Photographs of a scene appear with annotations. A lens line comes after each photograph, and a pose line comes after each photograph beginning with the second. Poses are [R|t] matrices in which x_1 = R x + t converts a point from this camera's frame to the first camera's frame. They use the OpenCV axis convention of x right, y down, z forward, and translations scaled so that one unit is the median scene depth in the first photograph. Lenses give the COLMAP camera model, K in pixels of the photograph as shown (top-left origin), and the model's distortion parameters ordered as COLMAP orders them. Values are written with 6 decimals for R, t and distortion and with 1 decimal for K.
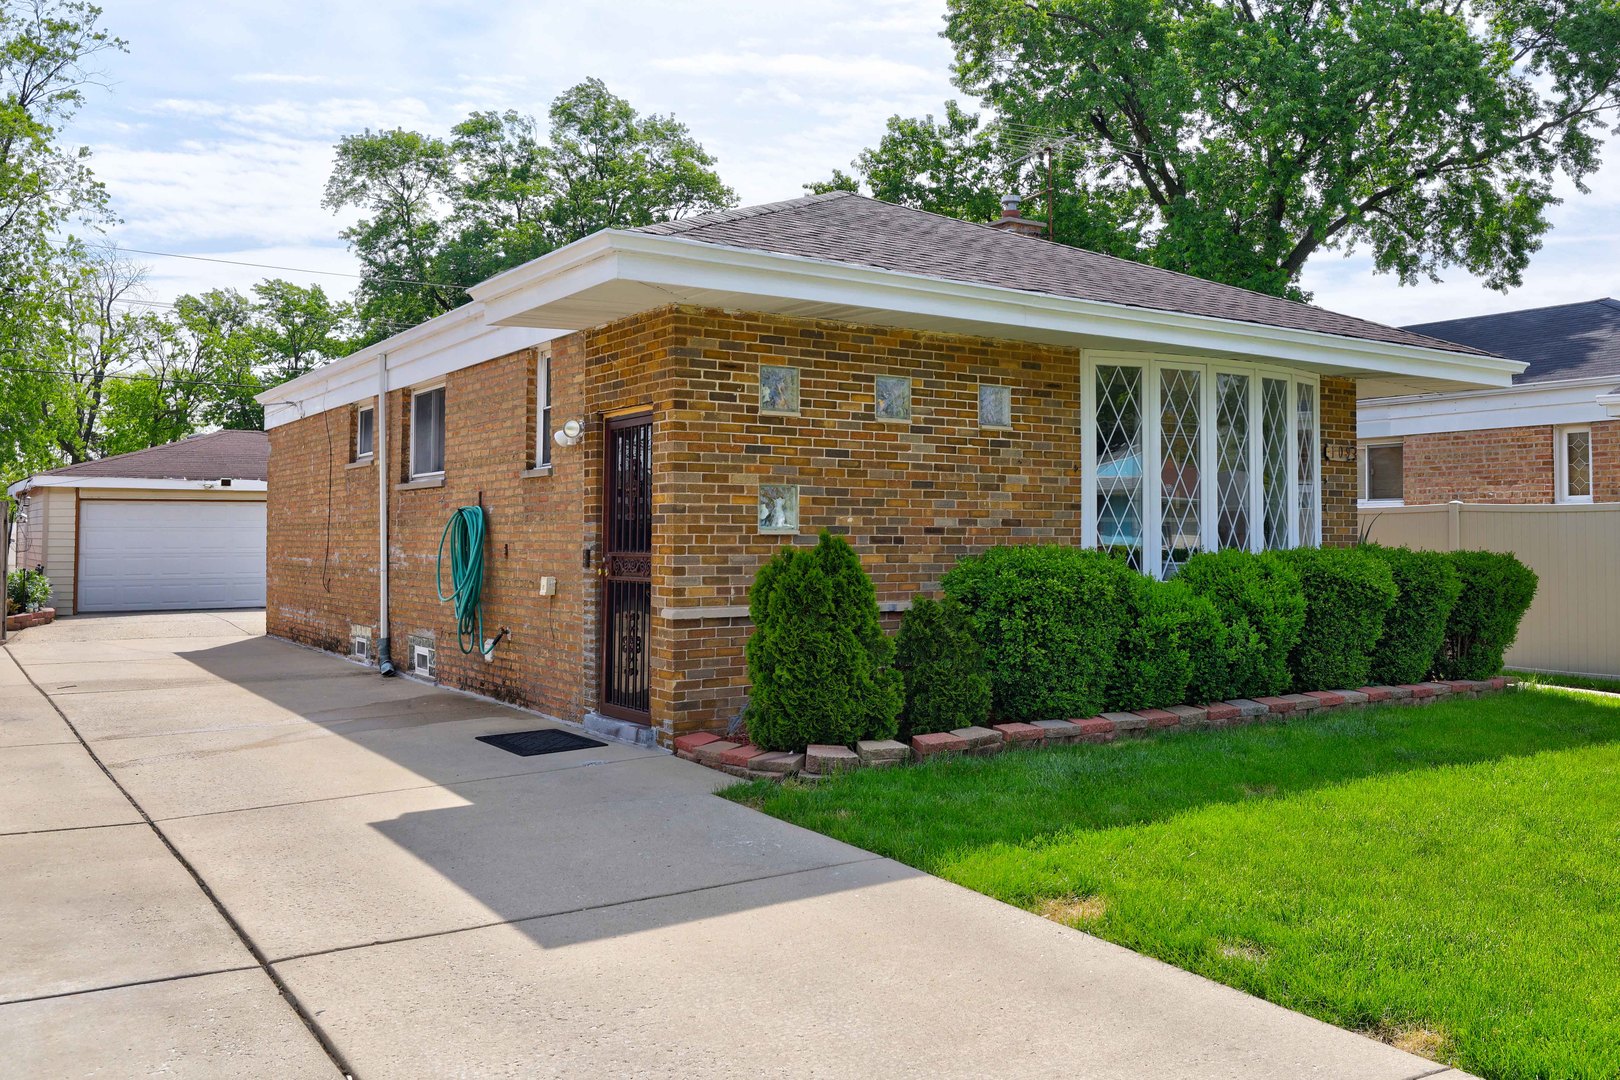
lens RADIAL K [[1322.3, 0, 811.5], [0, 1322.3, 532.8], [0, 0, 1]] dist [-0.008191, -0.014036]
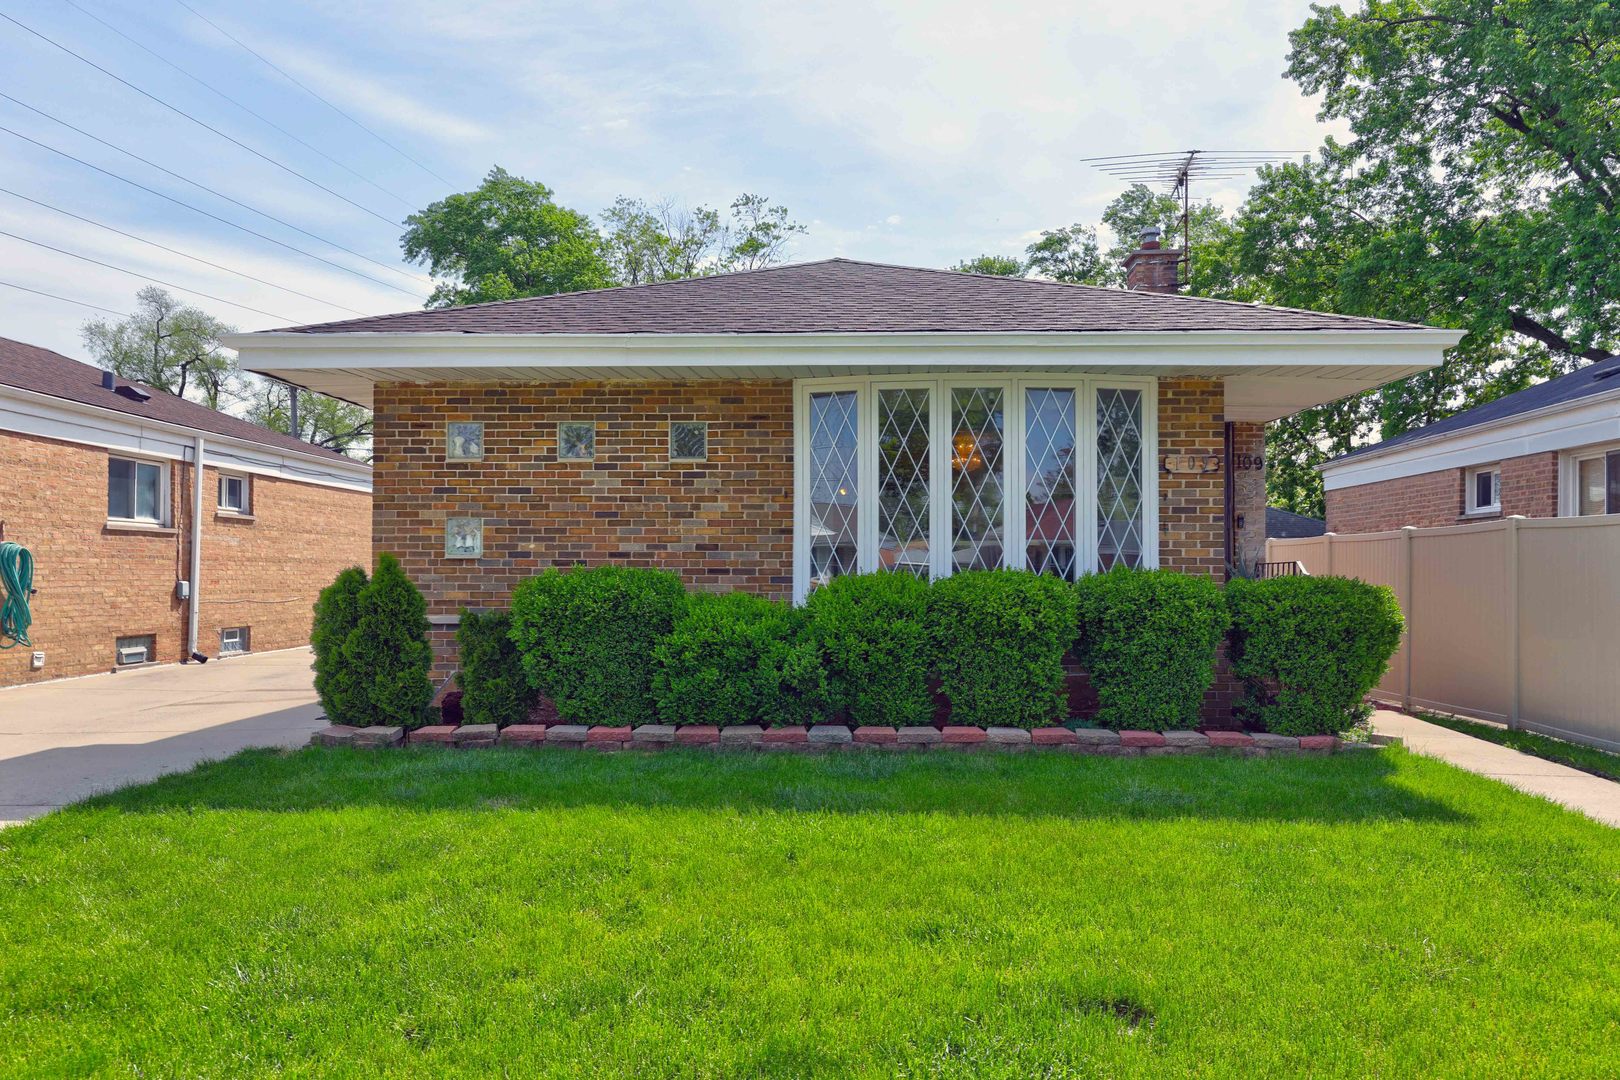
lens RADIAL K [[1035.6, 0, 815.4], [0, 1035.6, 586.5], [0, 0, 1]] dist [-0.001269, 0.001299]
pose [[0.814330, 0.007667, -0.580352, 0.767931], [0.001573, 0.999880, 0.015417, 0.012552], [0.580401, -0.013468, 0.814220, 0.382740]]
